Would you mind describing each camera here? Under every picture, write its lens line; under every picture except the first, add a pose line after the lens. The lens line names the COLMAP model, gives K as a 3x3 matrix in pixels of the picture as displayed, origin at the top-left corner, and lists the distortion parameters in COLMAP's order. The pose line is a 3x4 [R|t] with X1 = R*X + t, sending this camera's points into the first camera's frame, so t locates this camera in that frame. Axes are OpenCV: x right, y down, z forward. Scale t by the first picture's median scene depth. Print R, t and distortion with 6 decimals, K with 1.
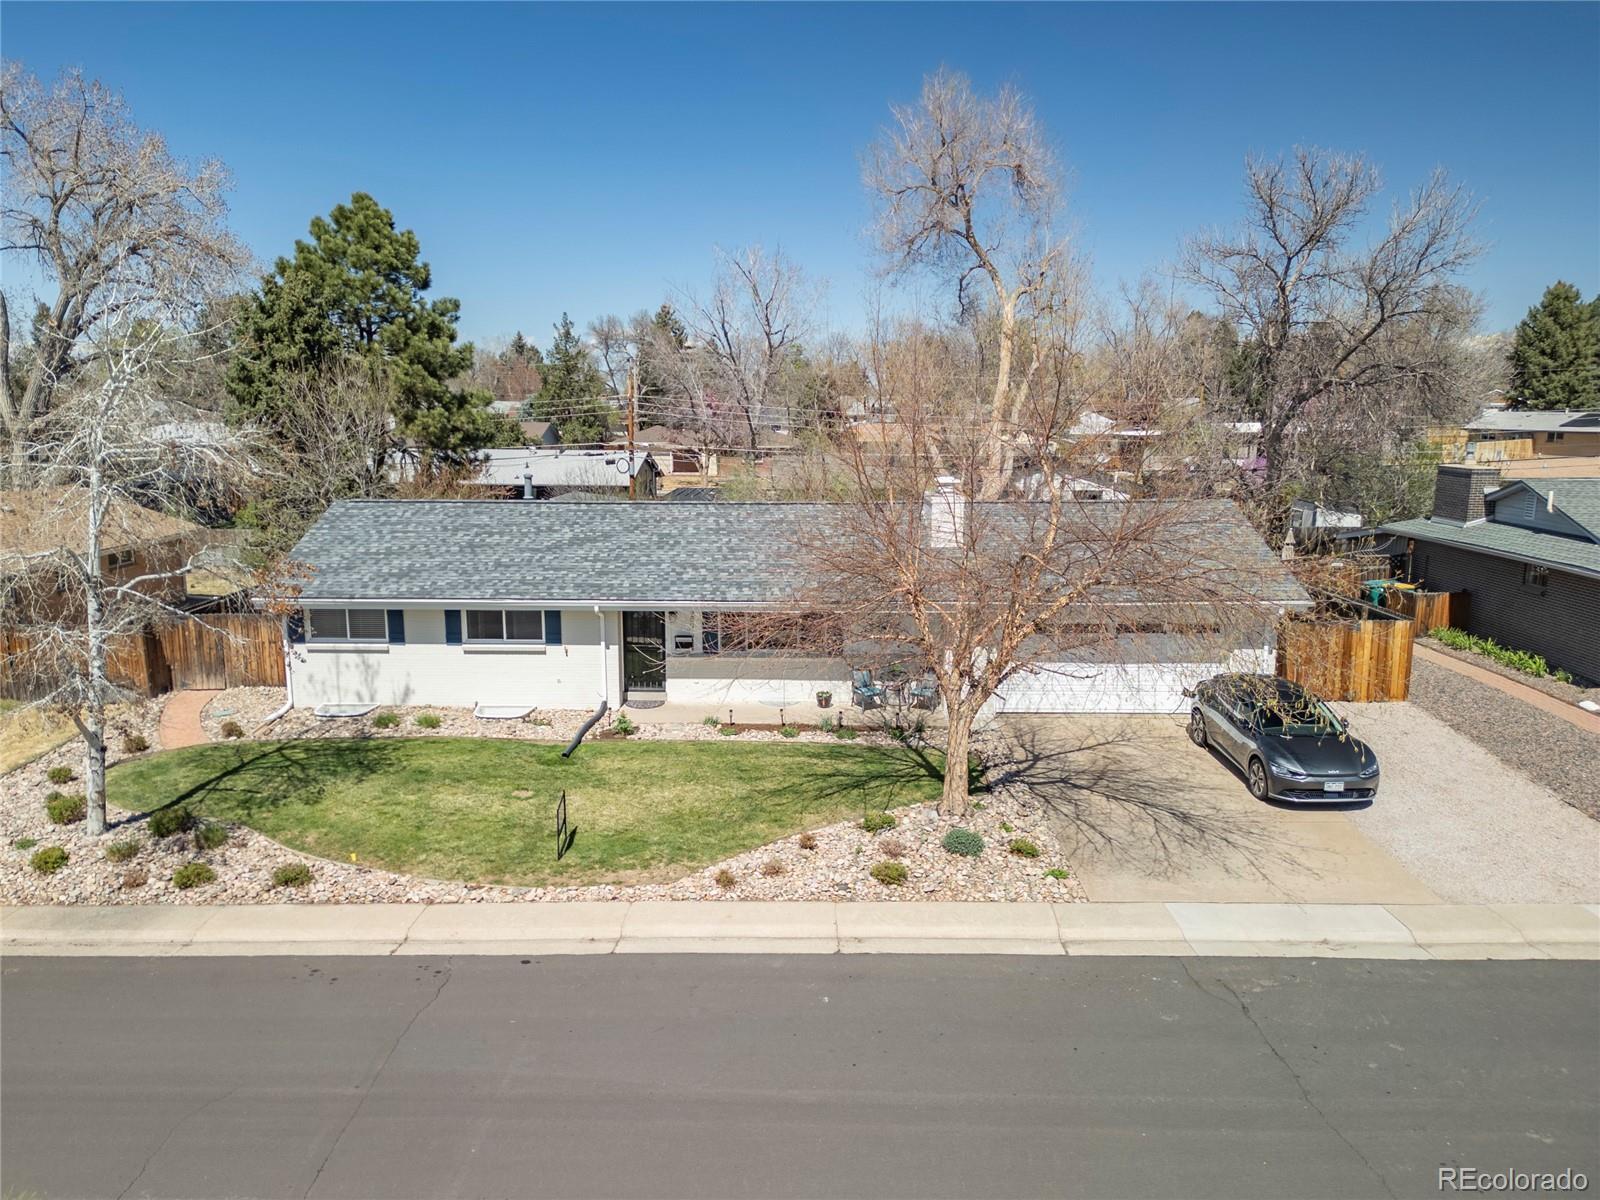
lens RADIAL K [[1257.3, 0, 791.8], [0, 1257.3, 612.4], [0, 0, 1]] dist [0.032100, -0.002096]
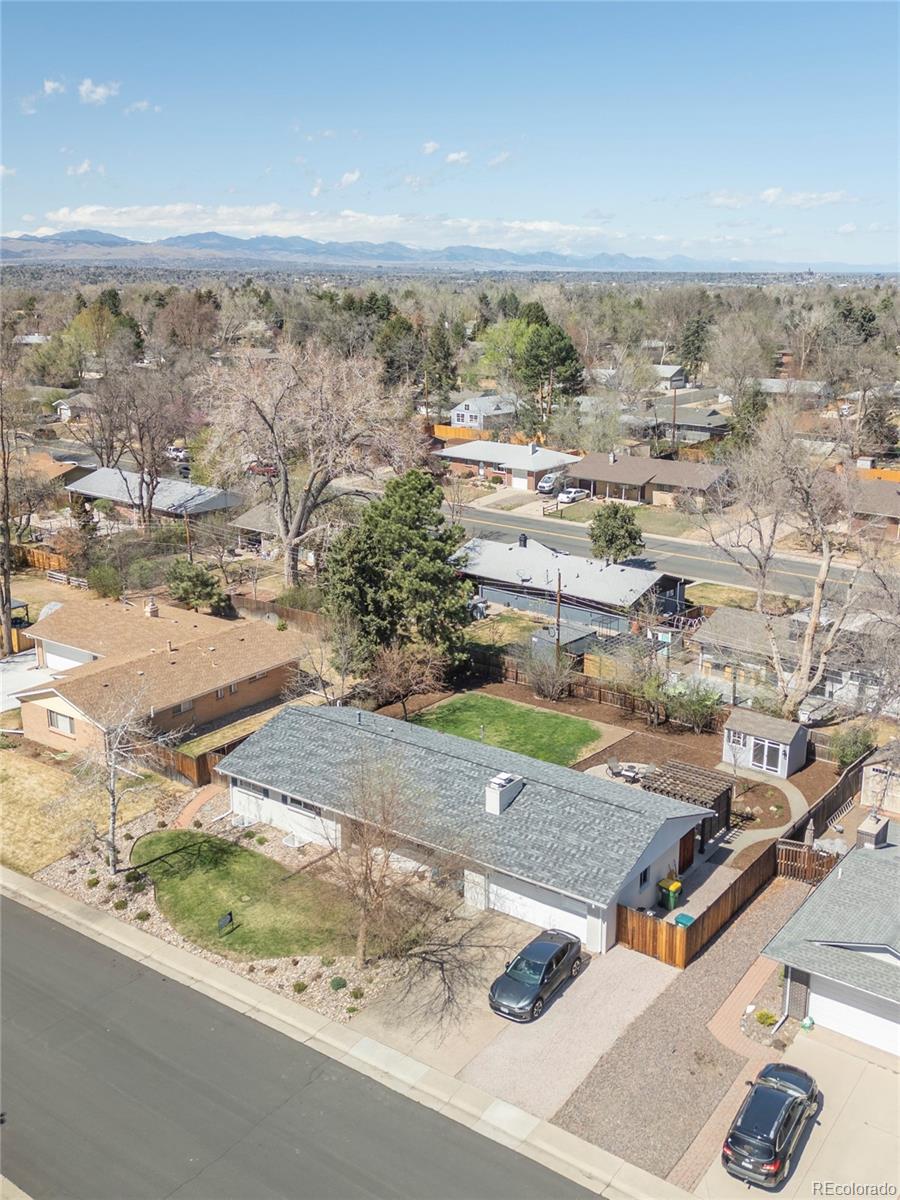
lens RADIAL K [[1144.2, 0, 453.0], [0, 1144.2, 597.8], [0, 0, 1]] dist [-0.012925, 0.000000]
pose [[0.832895, 0.153617, -0.531683, 1.243610], [-0.108441, 0.987381, 0.115406, -0.751465], [0.542703, -0.038465, 0.839044, -0.640826]]
